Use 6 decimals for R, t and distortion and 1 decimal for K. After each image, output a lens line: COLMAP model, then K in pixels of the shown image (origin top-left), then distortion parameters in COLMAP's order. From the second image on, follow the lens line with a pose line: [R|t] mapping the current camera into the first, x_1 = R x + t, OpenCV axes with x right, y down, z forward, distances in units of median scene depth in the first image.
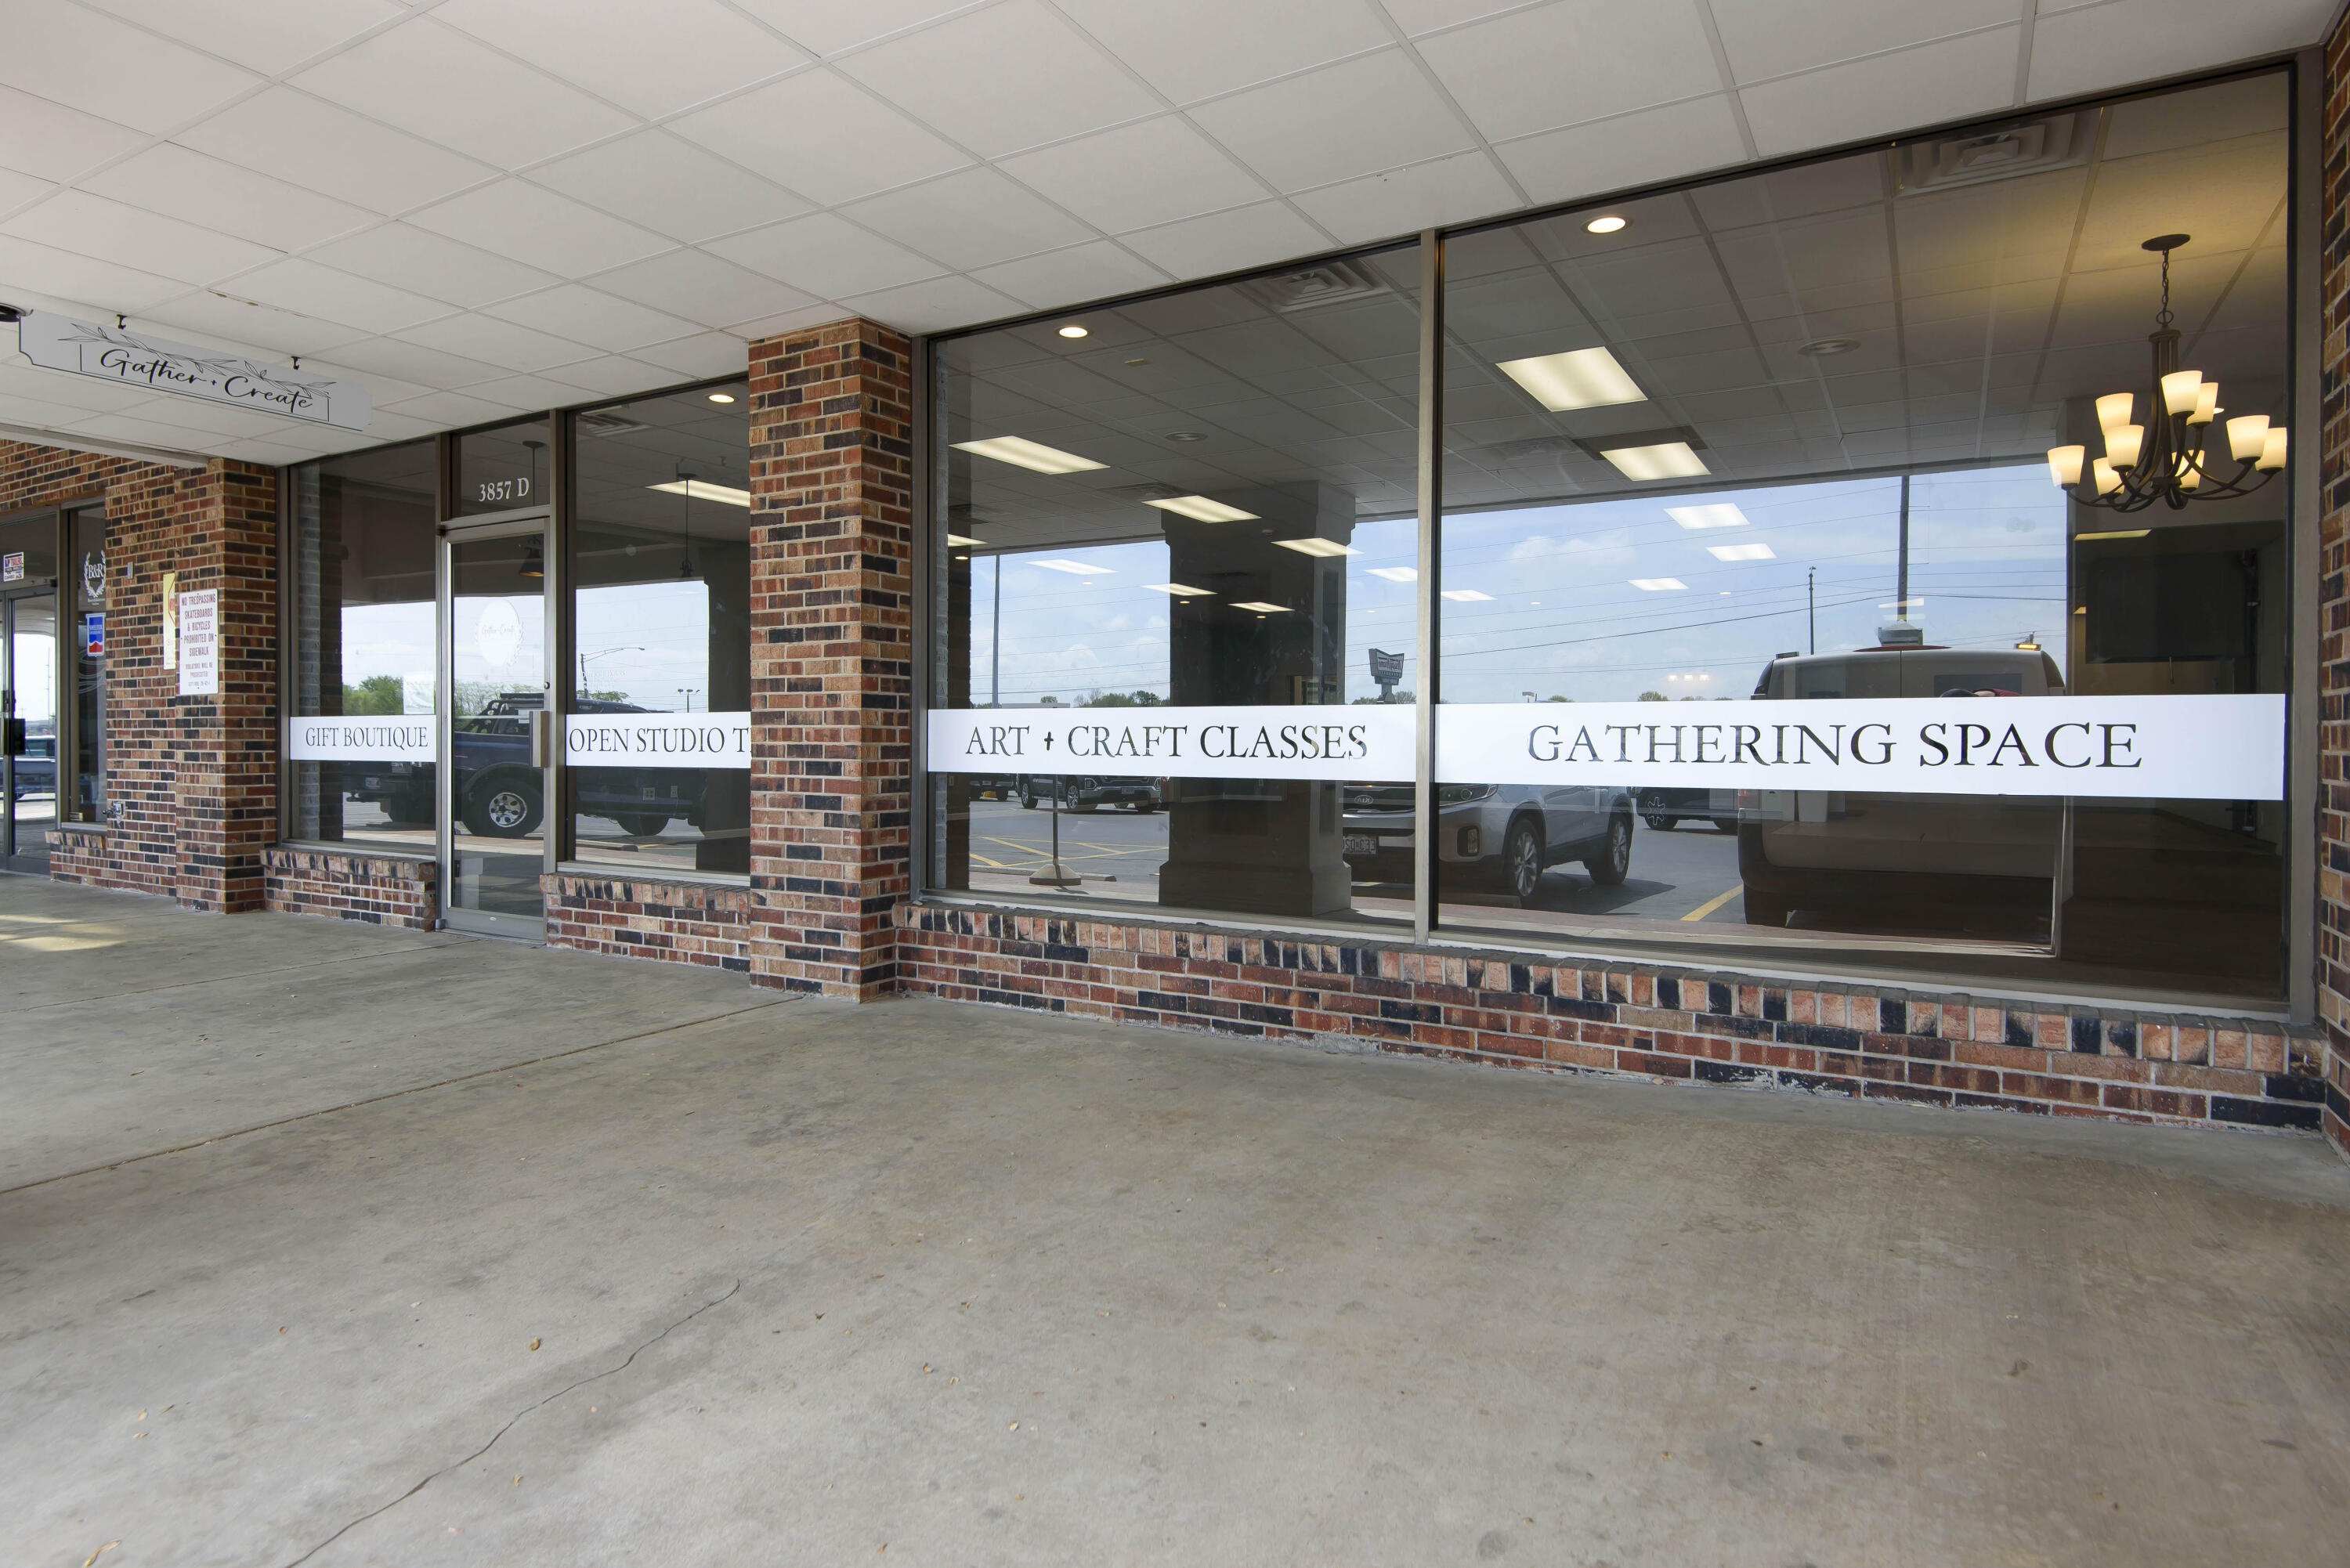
lens RADIAL K [[1249.5, 0, 1208.3], [0, 1249.5, 766.5], [0, 0, 1]] dist [0.001070, -0.000942]
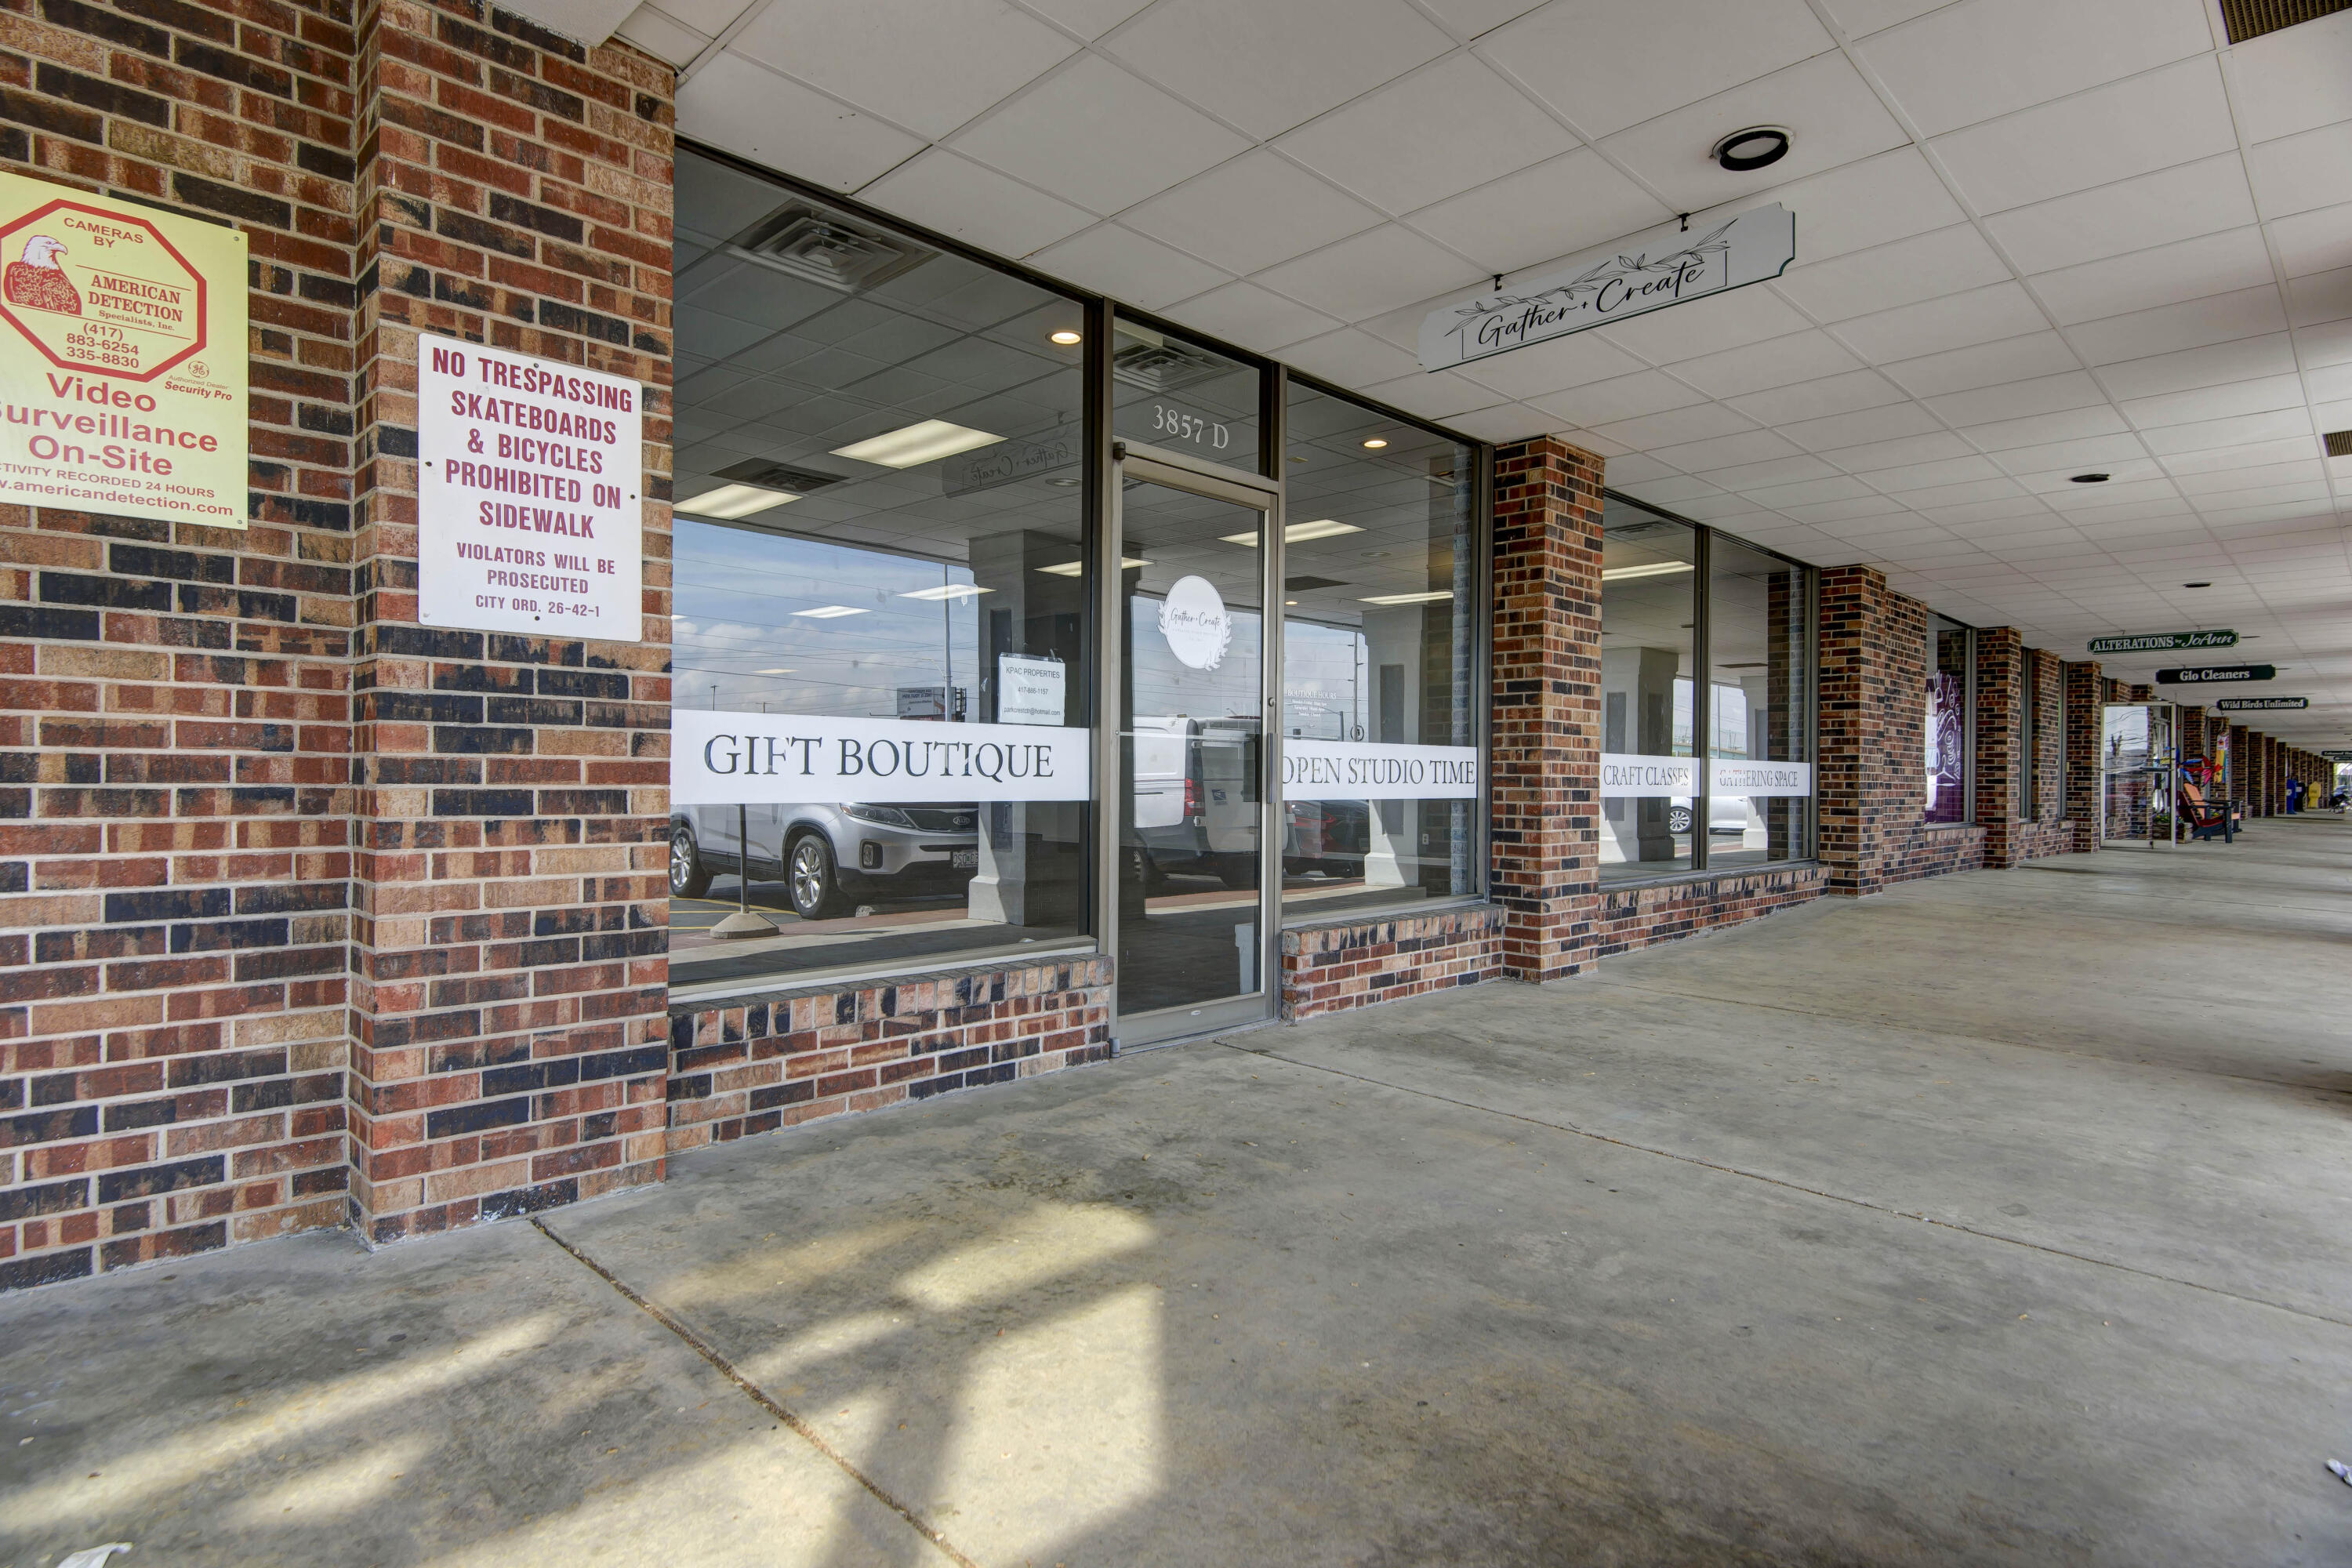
lens RADIAL K [[1250.7, 0, 1209.3], [0, 1250.7, 766.4], [0, 0, 1]] dist [0.001070, -0.000942]
pose [[0.255008, 0.000255, 0.966939, -1.380458], [-0.003615, 0.999993, 0.000689, -0.023658], [-0.966932, -0.003672, 0.255008, 0.875727]]
